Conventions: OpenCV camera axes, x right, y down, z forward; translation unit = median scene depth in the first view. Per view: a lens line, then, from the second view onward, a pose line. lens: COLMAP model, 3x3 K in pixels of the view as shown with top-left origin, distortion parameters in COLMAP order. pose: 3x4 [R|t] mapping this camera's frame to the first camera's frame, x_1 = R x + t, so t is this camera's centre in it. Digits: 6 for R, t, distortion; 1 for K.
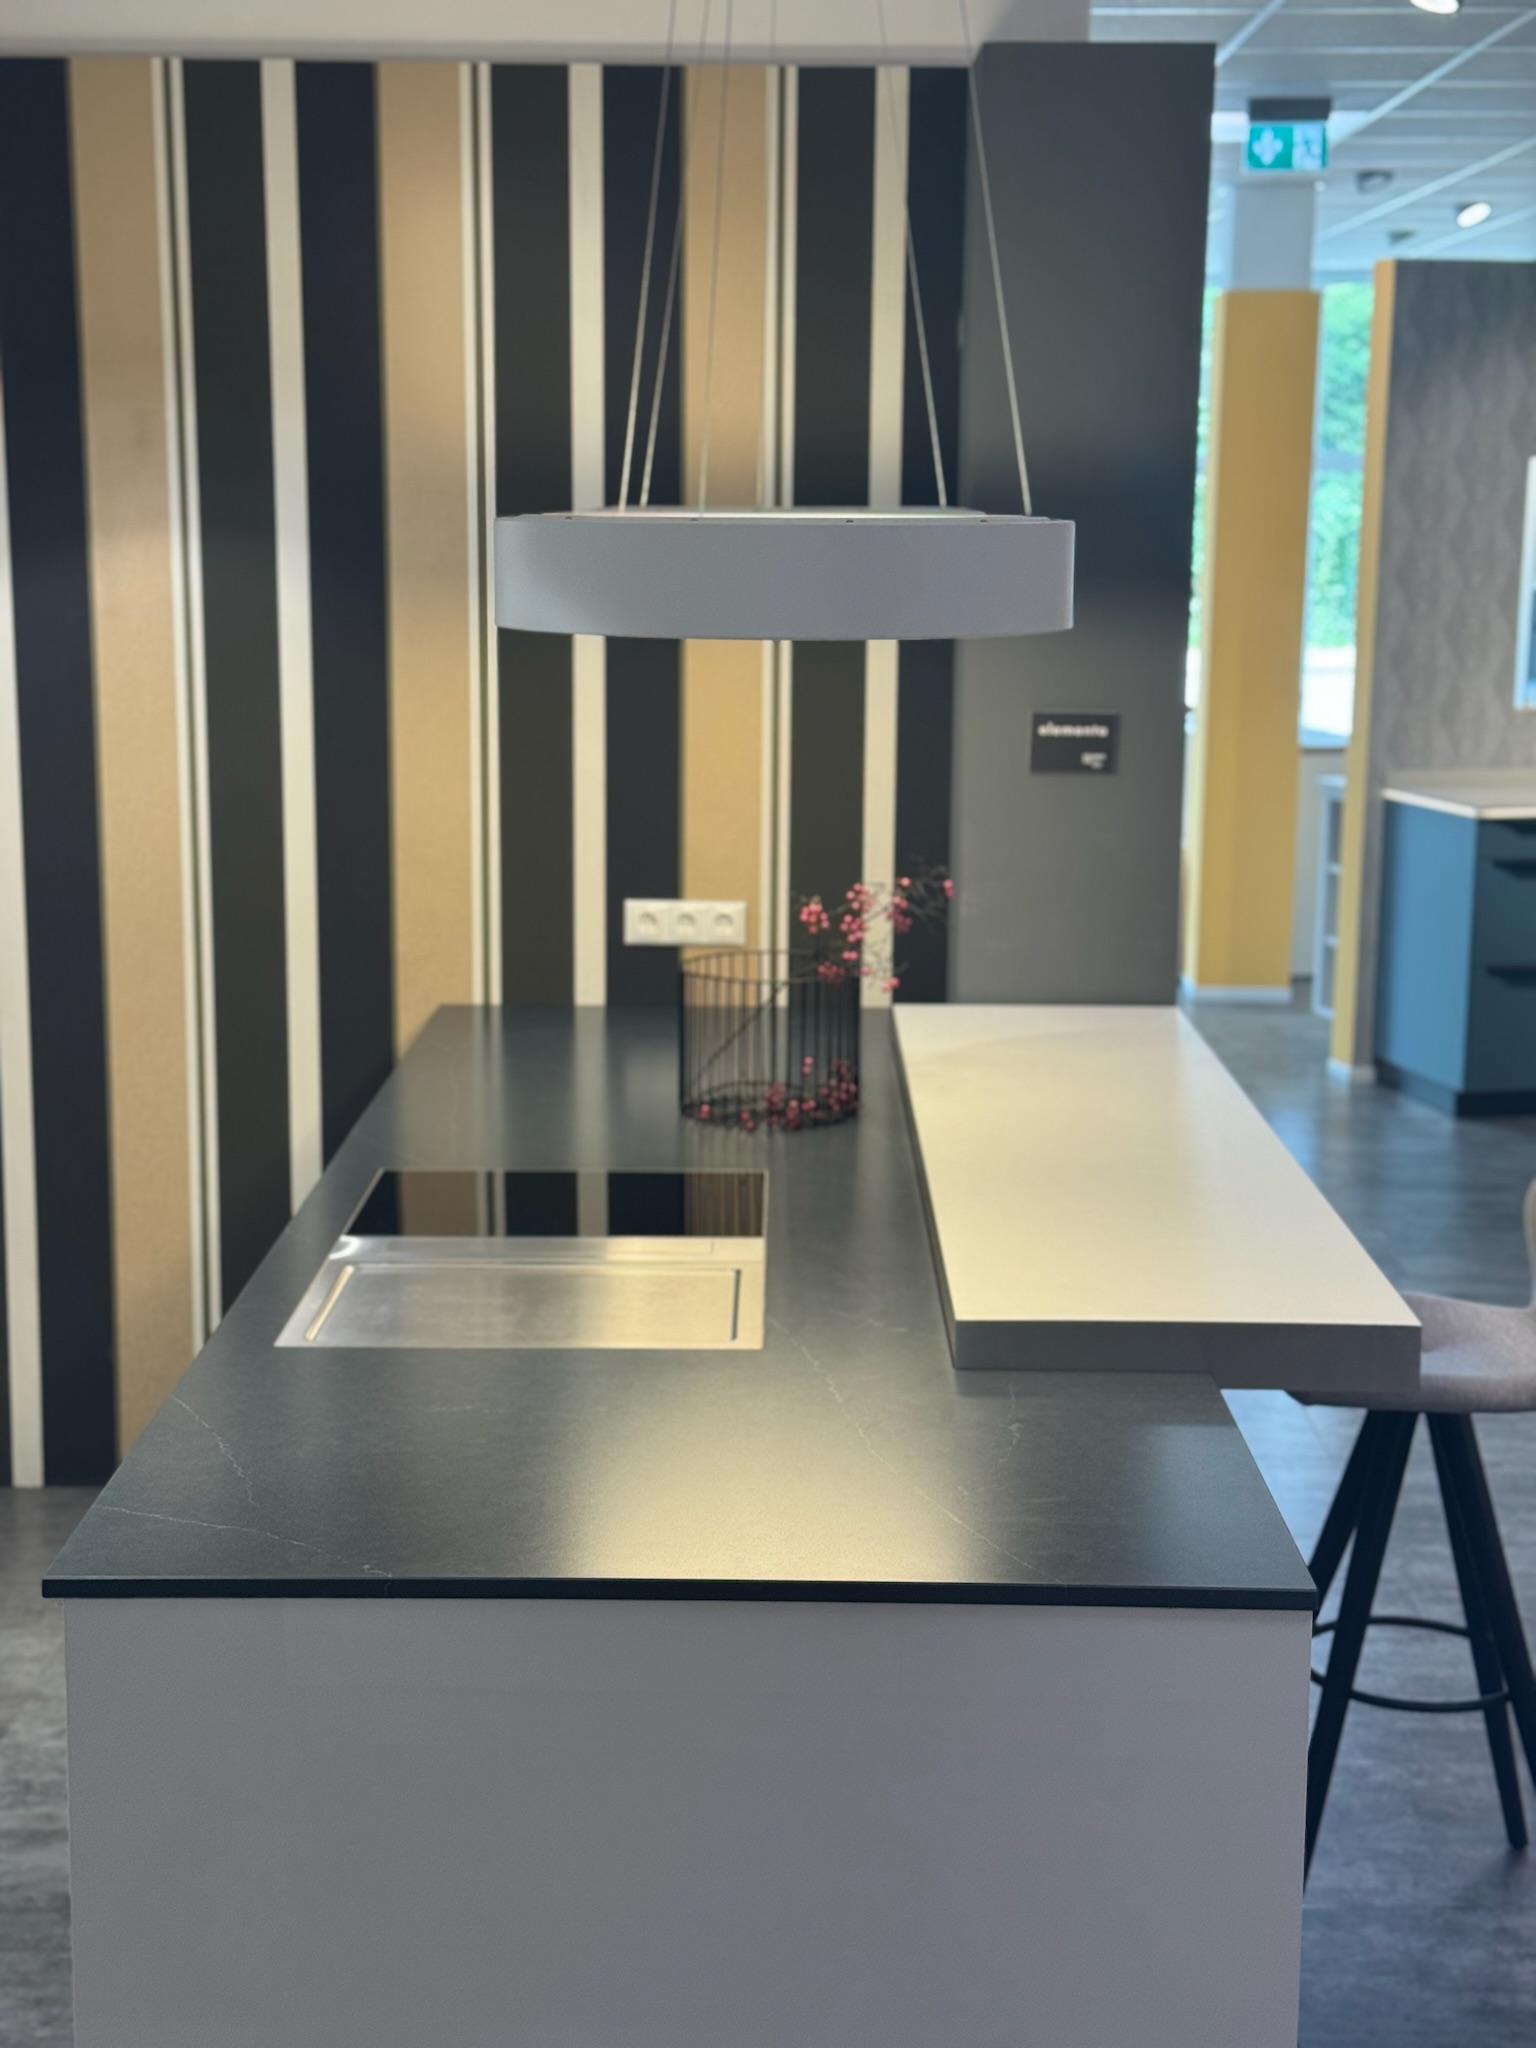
lens RADIAL K [[2823.0, 0, 768.0], [0, 2823.0, 1024.0], [0, 0, 1]] dist [0.065417, 0.046677]
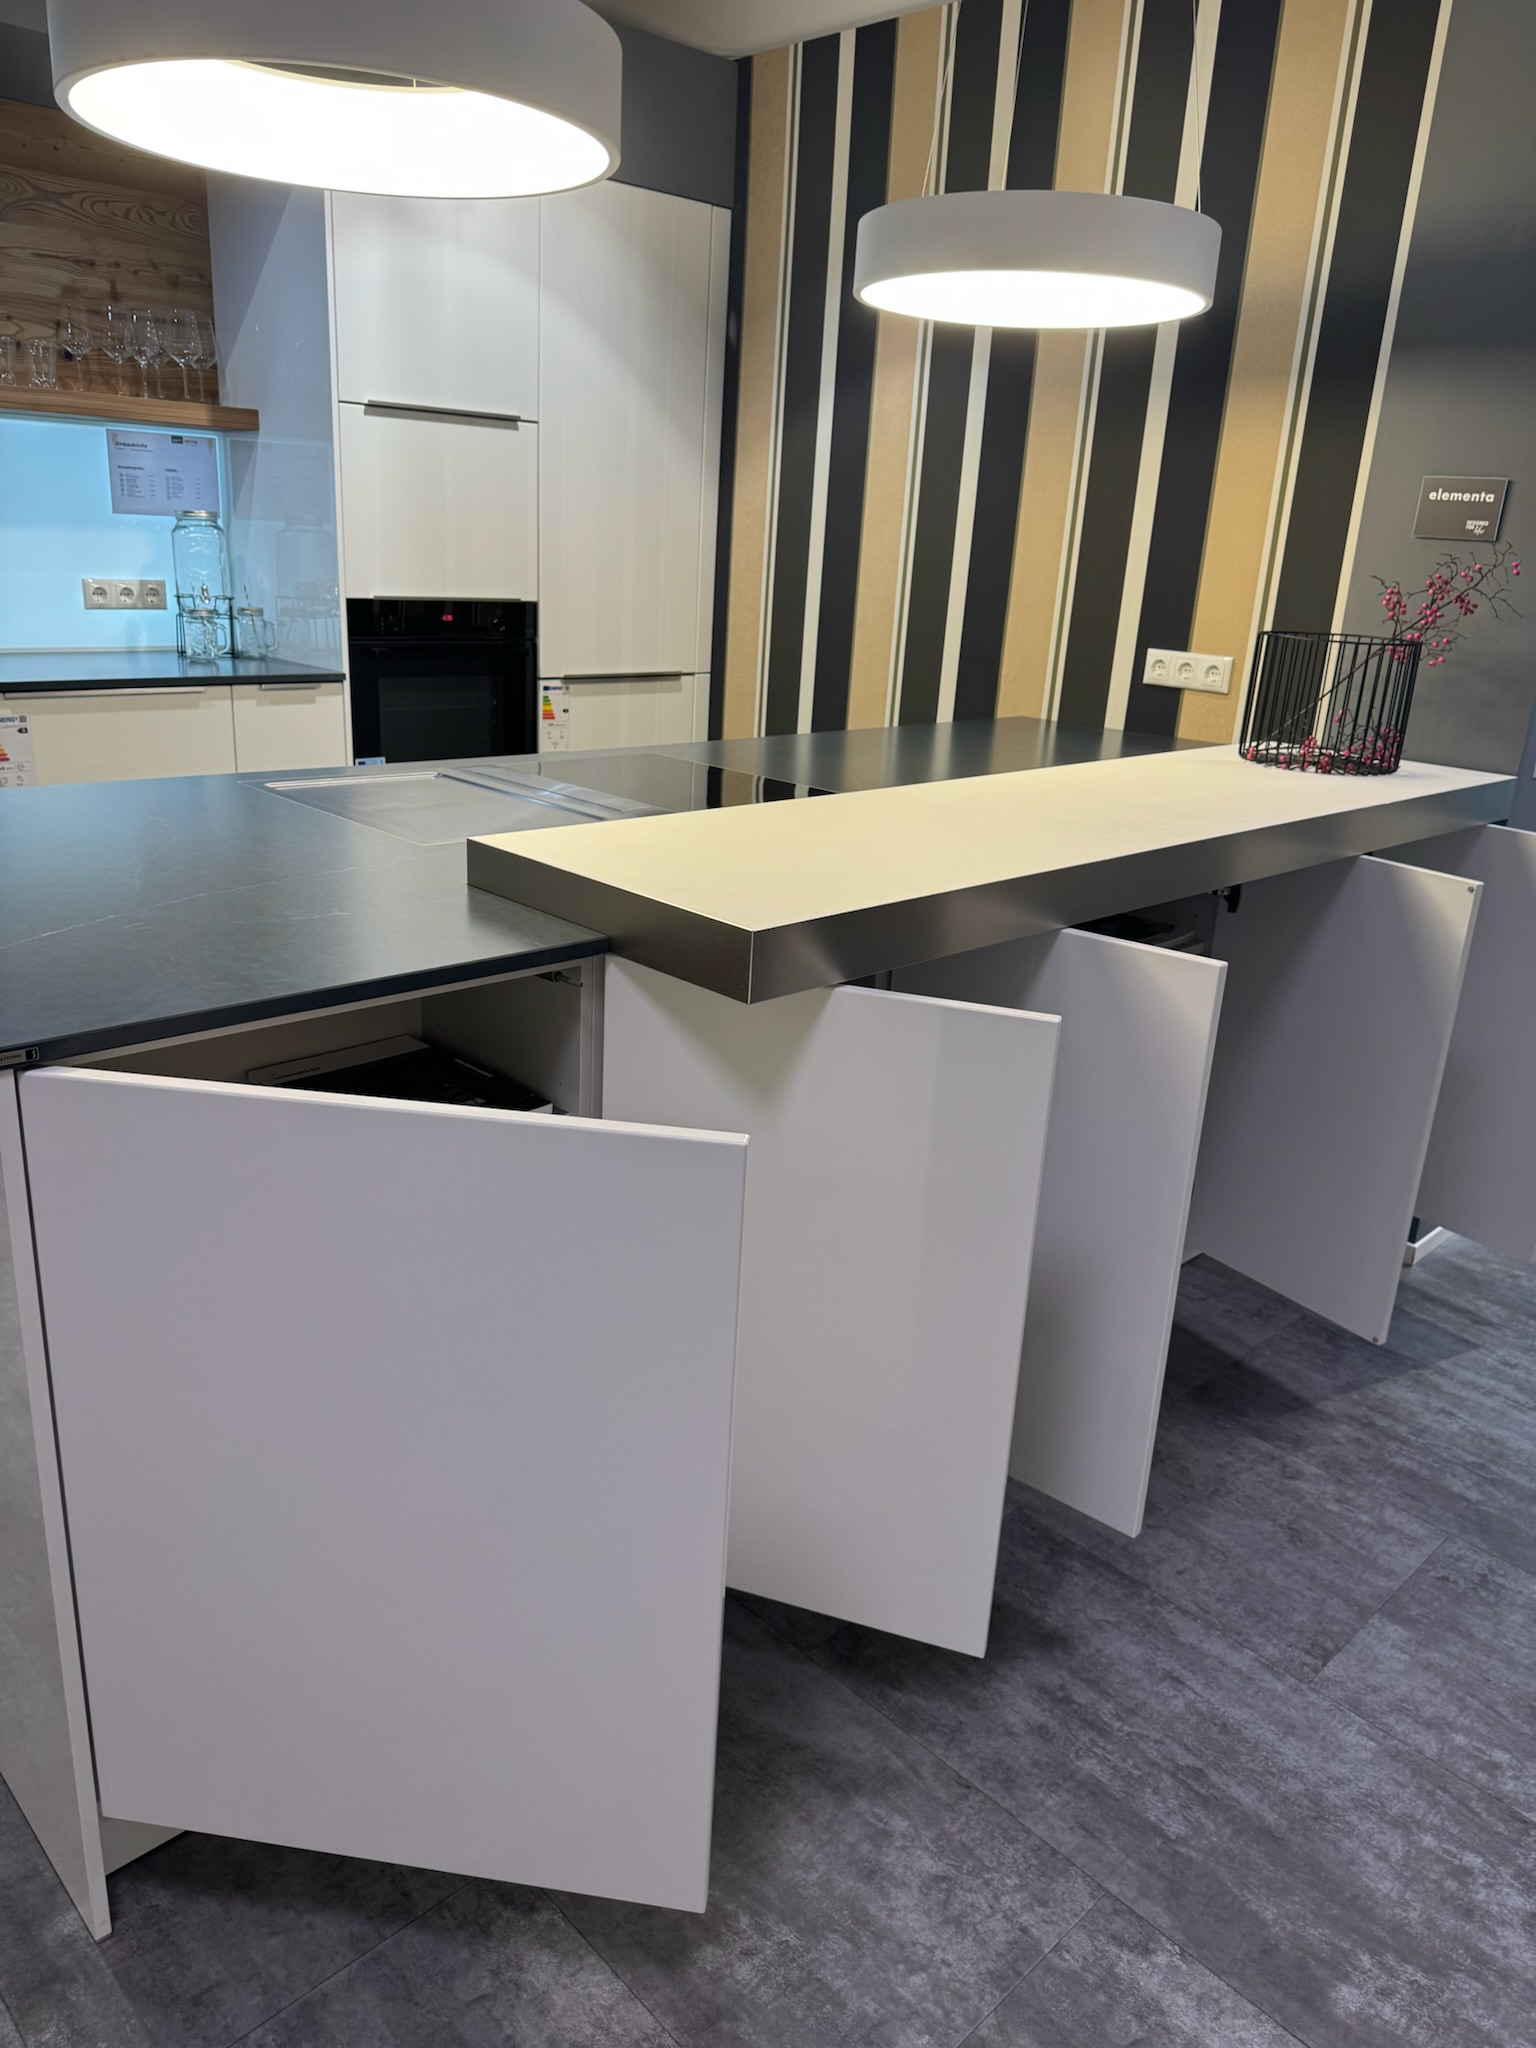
lens RADIAL K [[1443.7, 0, 757.1], [0, 1443.7, 1030.8], [0, 0, 1]] dist [0.075931, -0.097318]
pose [[0.702481, 0.261464, -0.661934, 0.337964], [-0.173870, 0.964938, 0.196630, 0.027526], [0.690137, -0.023039, 0.723312, 0.414939]]
